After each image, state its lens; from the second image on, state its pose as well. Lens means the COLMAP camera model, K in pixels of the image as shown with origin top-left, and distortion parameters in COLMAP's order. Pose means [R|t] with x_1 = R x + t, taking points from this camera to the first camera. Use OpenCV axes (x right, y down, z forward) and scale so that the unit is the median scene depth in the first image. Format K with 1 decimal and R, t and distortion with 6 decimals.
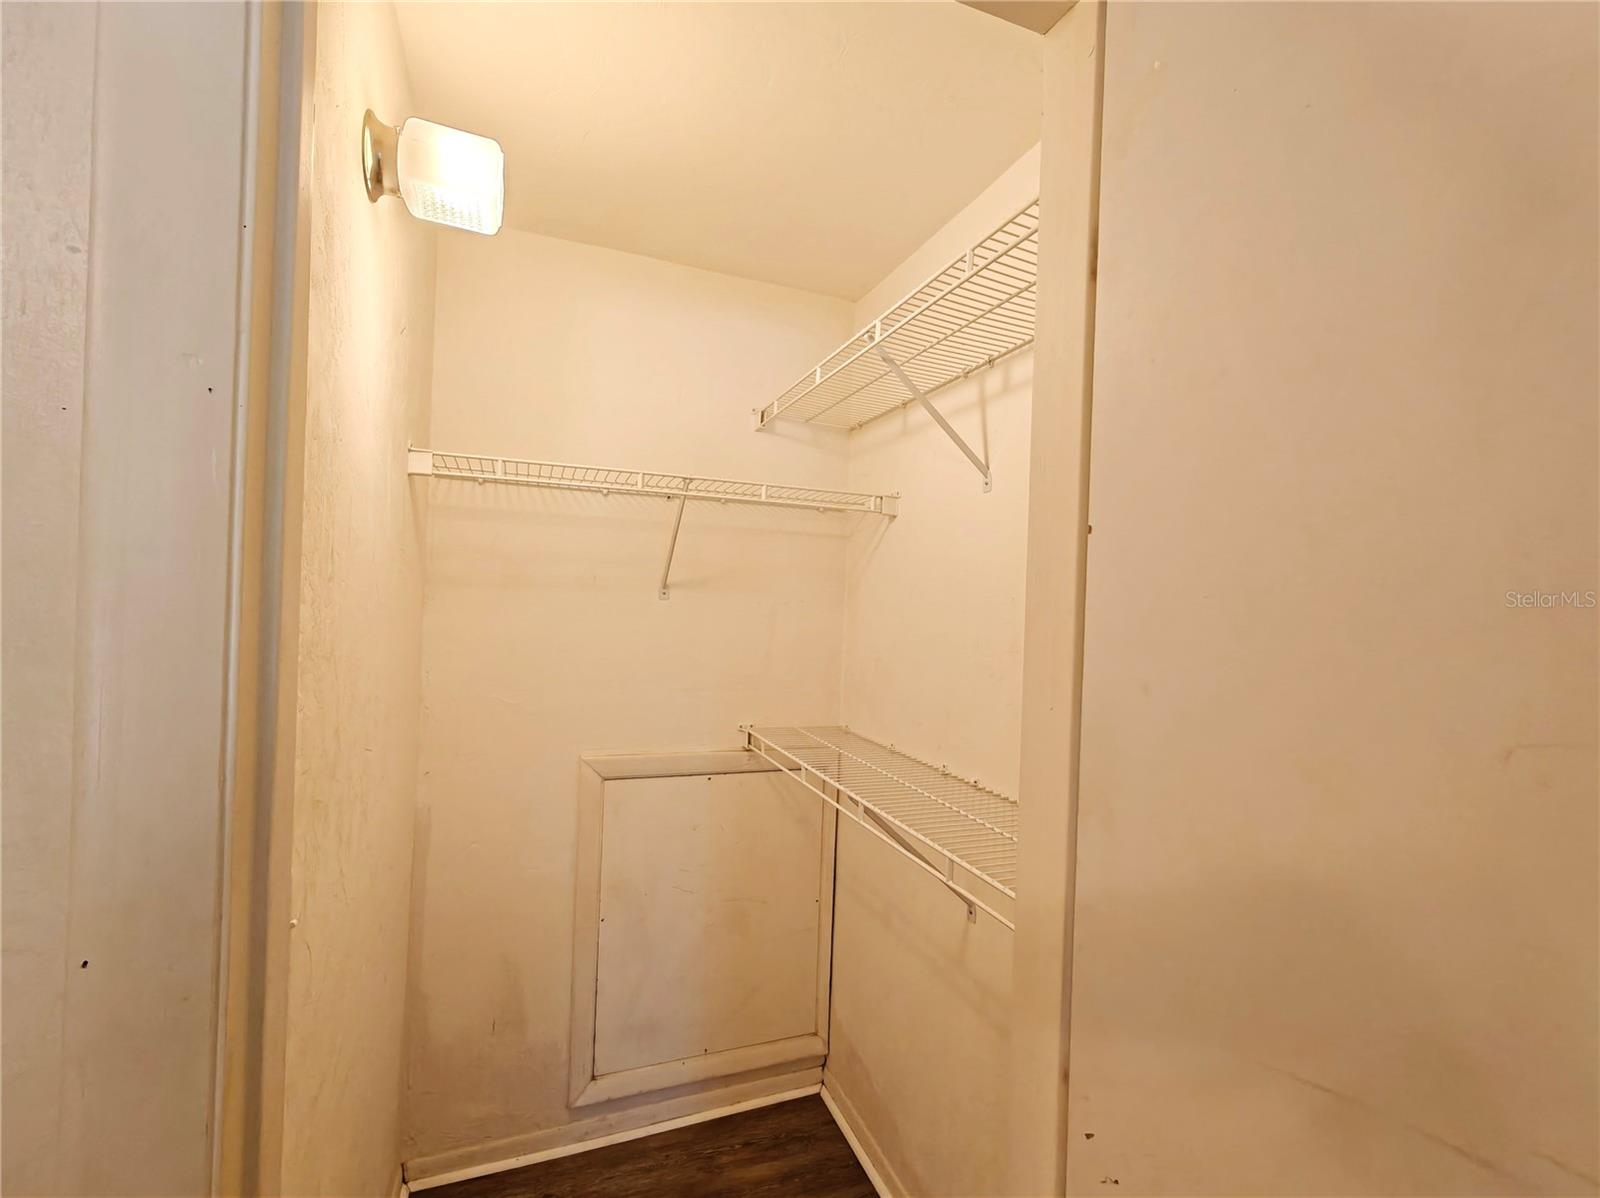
lens RADIAL K [[717.8, 0, 802.5], [0, 717.8, 600.3], [0, 0, 1]] dist [-0.000934, 0.001583]
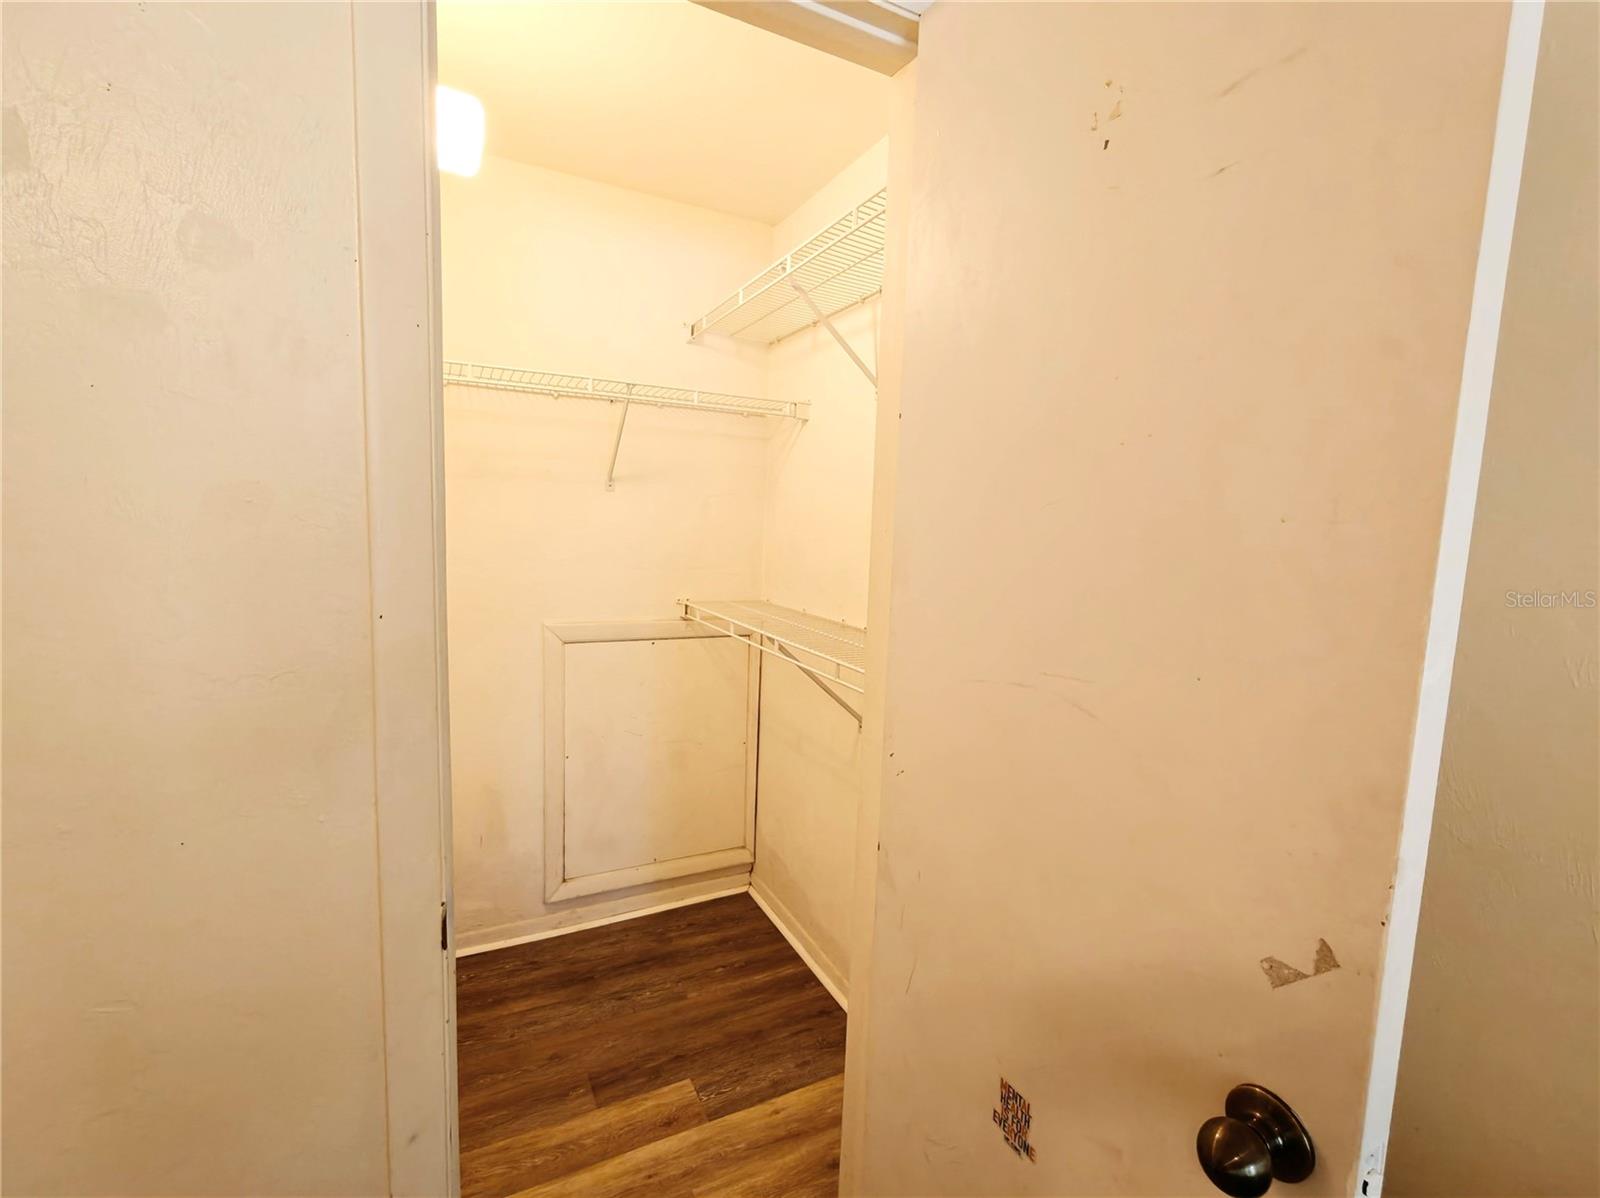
lens RADIAL K [[717.8, 0, 802.7], [0, 717.8, 600.0], [0, 0, 1]] dist [-0.000934, 0.001583]
pose [[0.994835, -0.010883, 0.100920, -0.001744], [-0.000880, 0.993274, 0.115781, 0.041239], [-0.101502, -0.115272, 0.988135, -0.210307]]
